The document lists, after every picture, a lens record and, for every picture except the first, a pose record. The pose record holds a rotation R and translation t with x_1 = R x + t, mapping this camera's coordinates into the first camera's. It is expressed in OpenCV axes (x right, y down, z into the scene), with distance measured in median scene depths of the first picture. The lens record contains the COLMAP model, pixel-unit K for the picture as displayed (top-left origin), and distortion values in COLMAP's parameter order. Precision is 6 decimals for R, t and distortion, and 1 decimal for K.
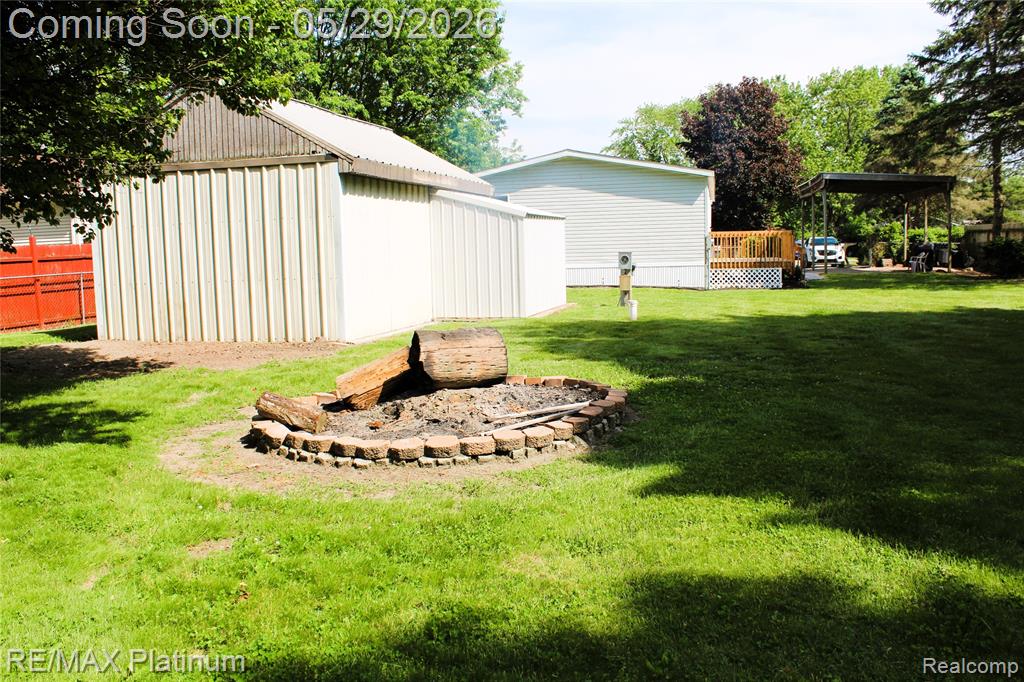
lens RADIAL K [[885.3, 0, 512.0], [0, 885.3, 341.0], [0, 0, 1]] dist [-0.195691, 0.200264]
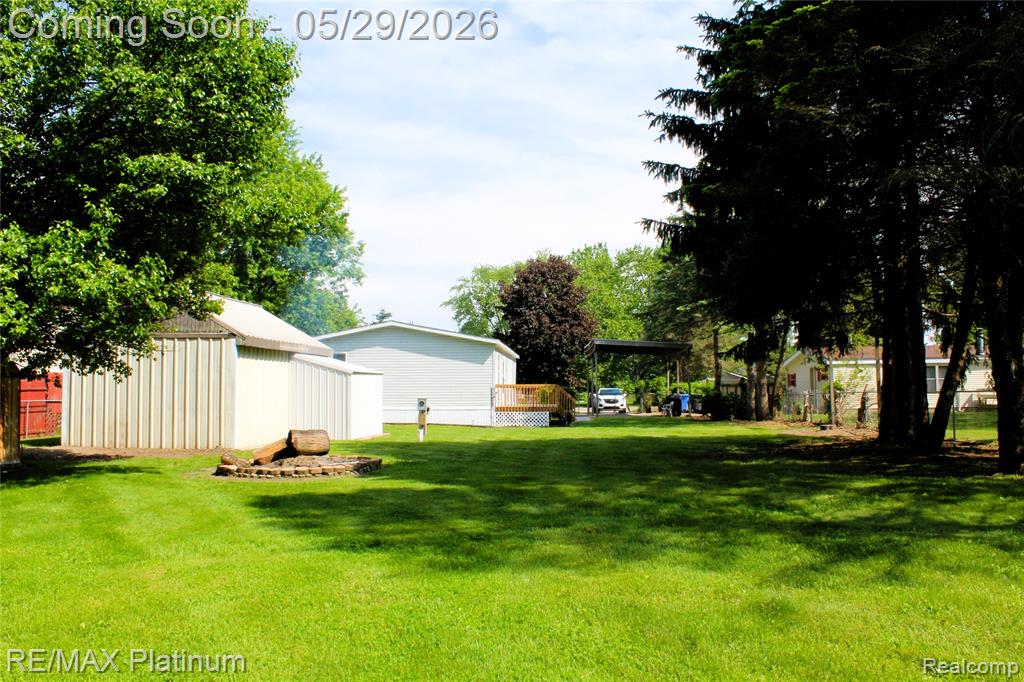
lens RADIAL K [[885.3, 0, 512.0], [0, 885.3, 341.0], [0, 0, 1]] dist [-0.195691, 0.200264]
pose [[0.984912, 0.032075, 0.170059, 0.020686], [-0.003681, 0.986335, -0.164713, 0.041117], [-0.173018, 0.161601, 0.971571, -0.418095]]
